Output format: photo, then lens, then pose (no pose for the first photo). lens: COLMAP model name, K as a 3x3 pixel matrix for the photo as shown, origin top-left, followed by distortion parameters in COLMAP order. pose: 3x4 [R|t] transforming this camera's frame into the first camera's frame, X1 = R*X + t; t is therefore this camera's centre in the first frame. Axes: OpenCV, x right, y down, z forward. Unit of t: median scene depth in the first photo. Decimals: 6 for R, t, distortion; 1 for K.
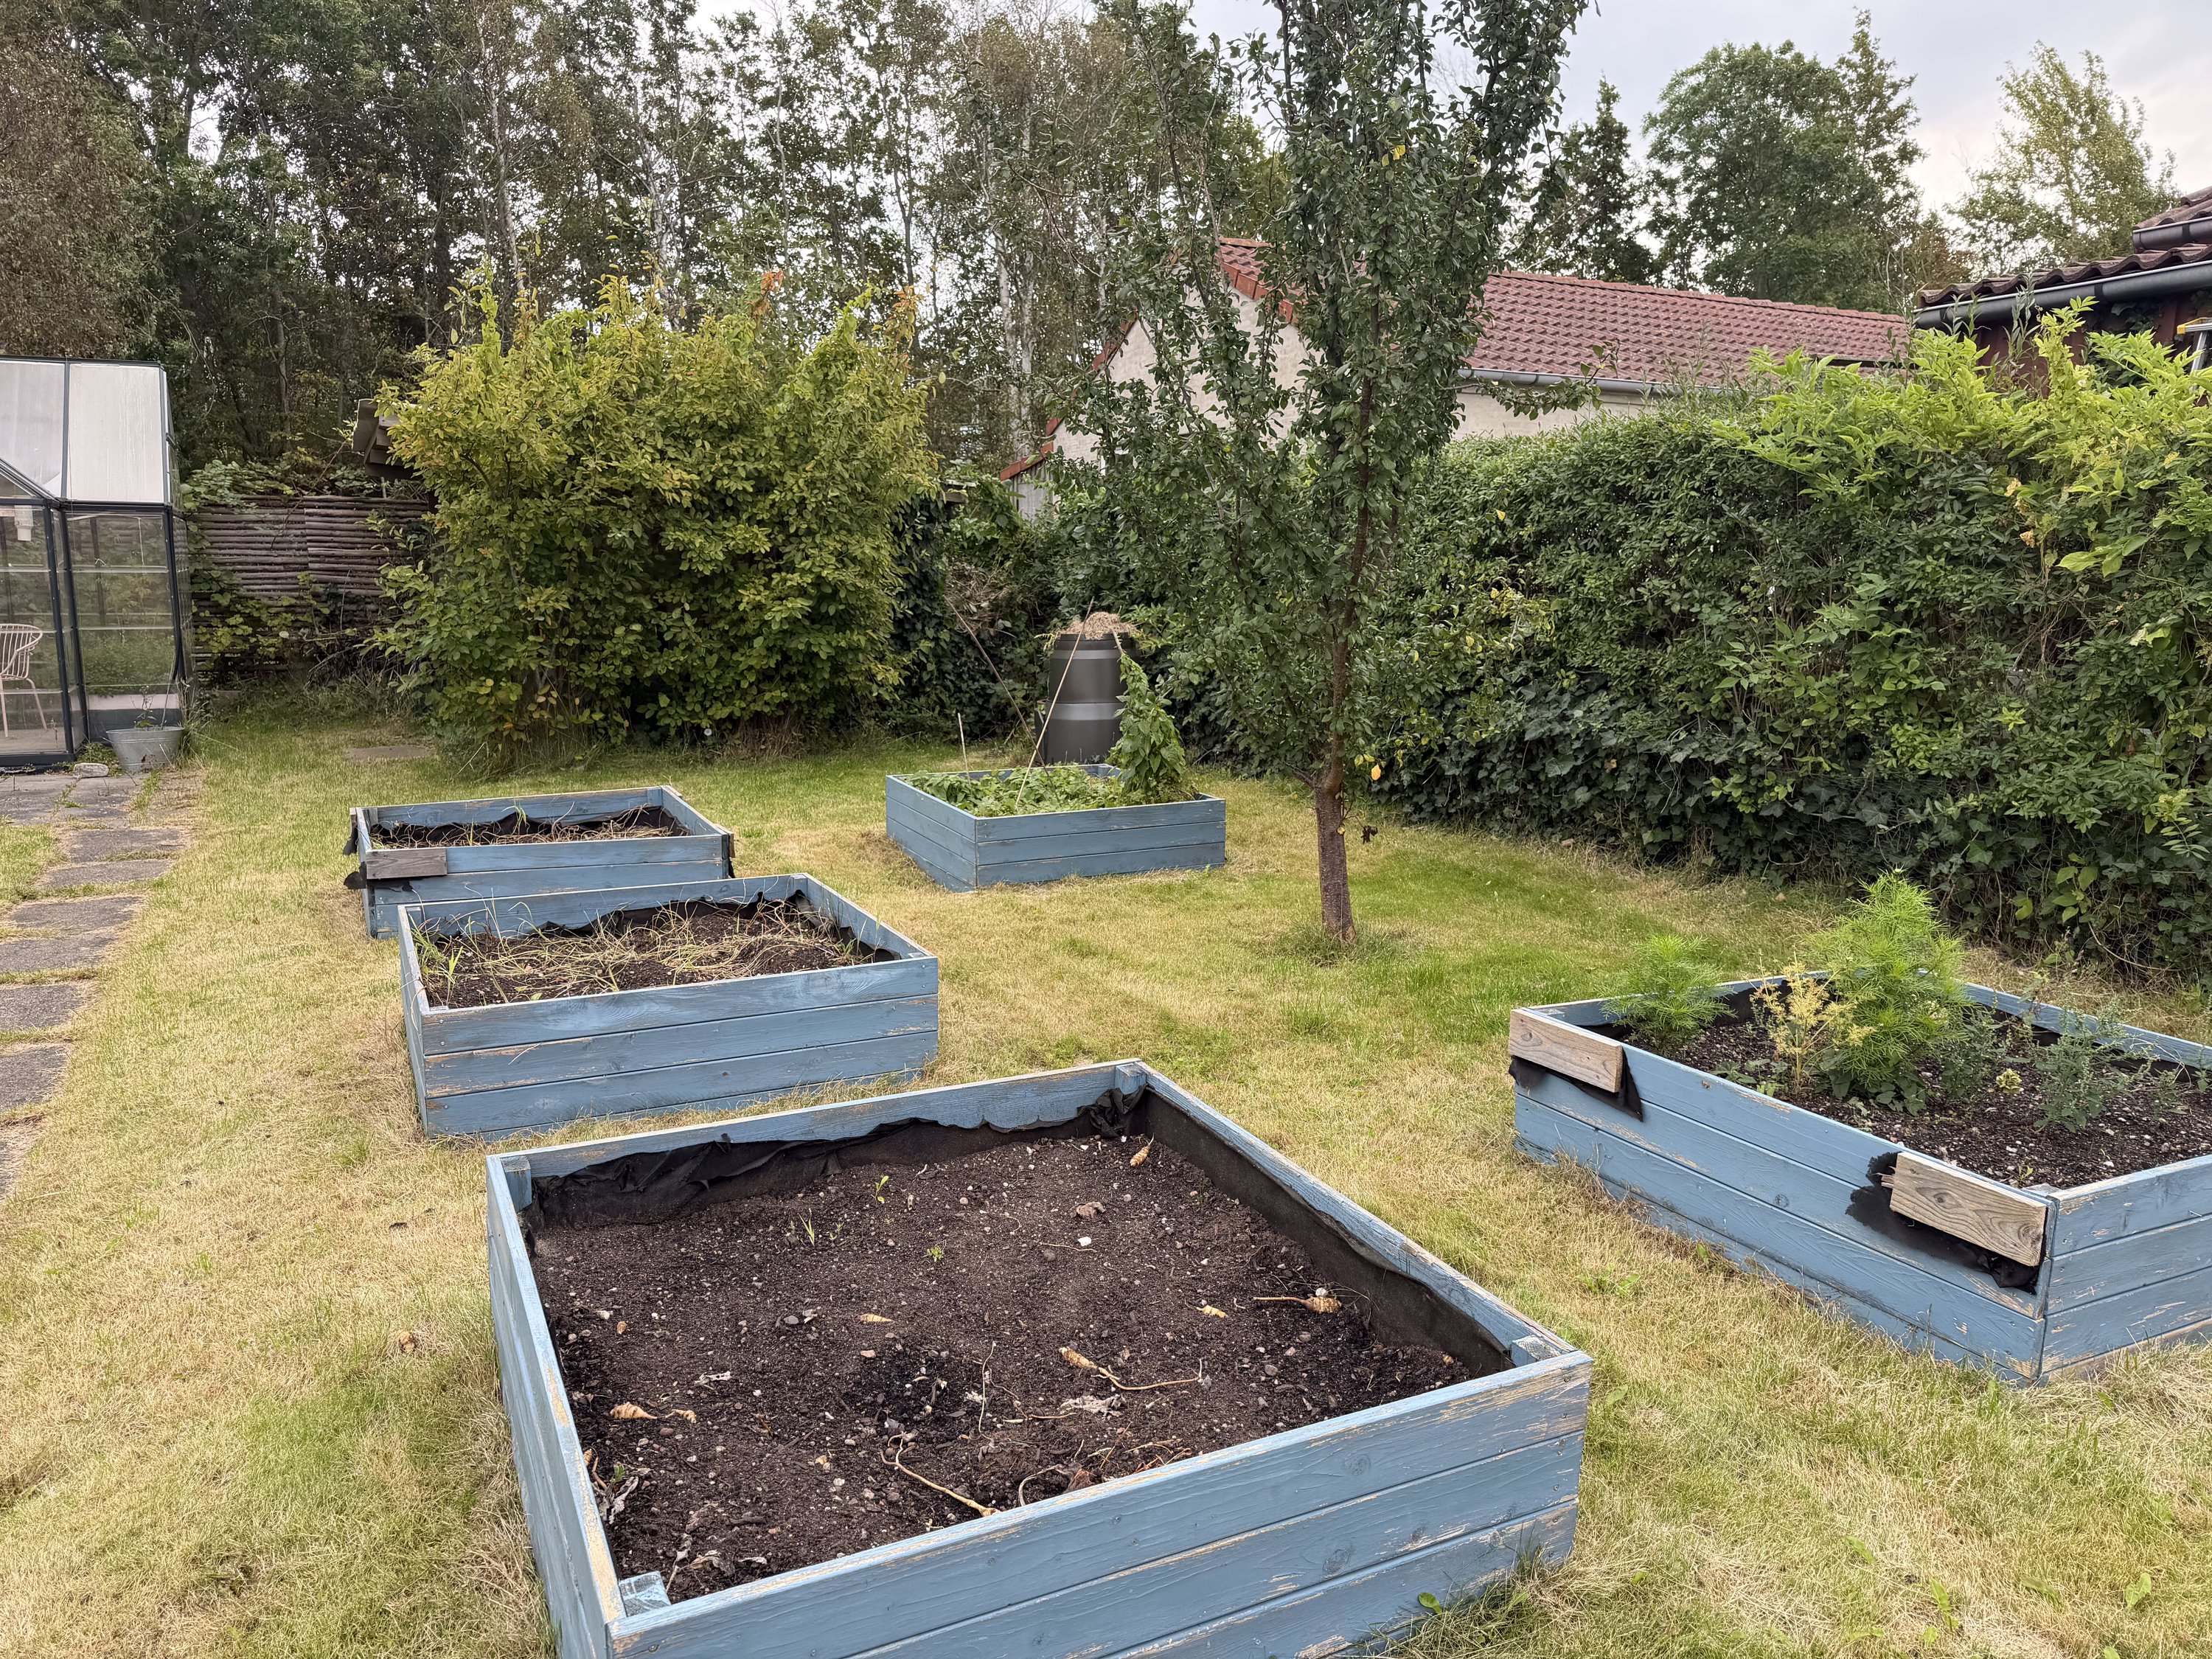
lens RADIAL K [[1519.9, 0, 1106.0], [0, 1519.9, 829.5], [0, 0, 1]] dist [0.215418, -0.318704]
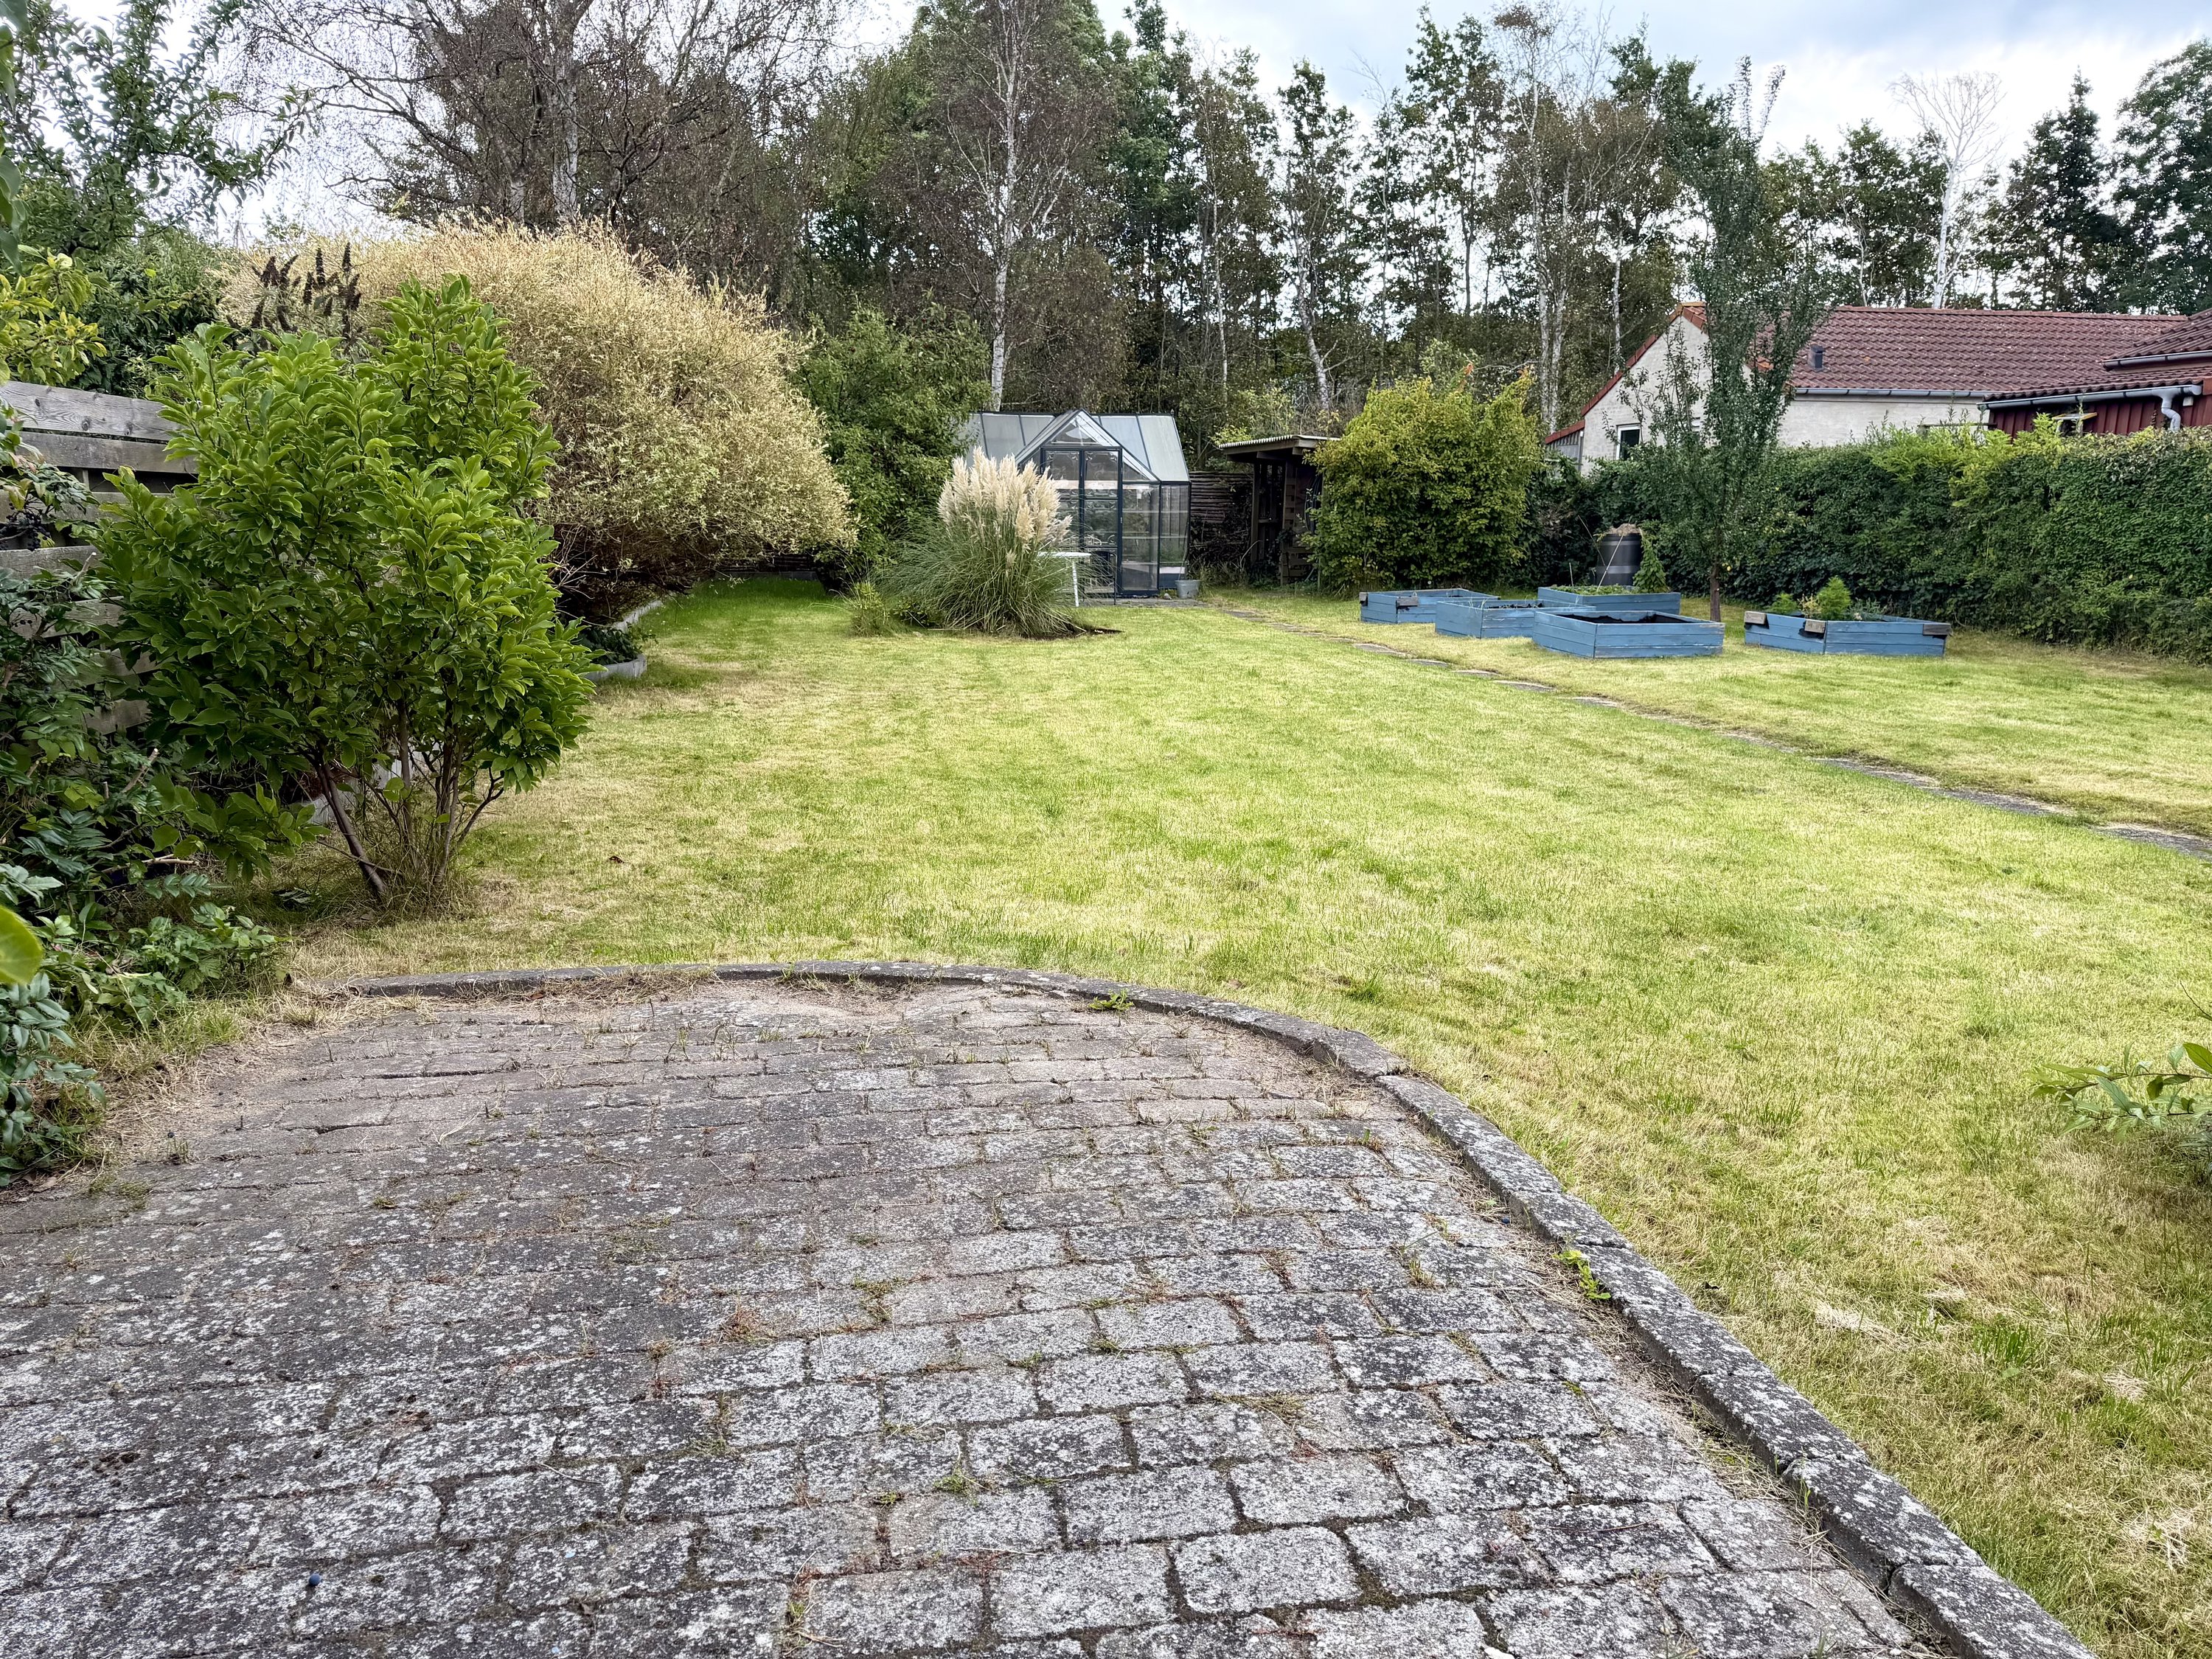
lens RADIAL K [[1541.6, 0, 1106.0], [0, 1541.6, 829.5], [0, 0, 1]] dist [0.088909, -0.078459]
pose [[0.958754, 0.053877, -0.279085, -0.064258], [-0.041377, 0.997867, 0.050494, 0.188881], [0.281210, -0.036863, 0.958938, -1.211648]]
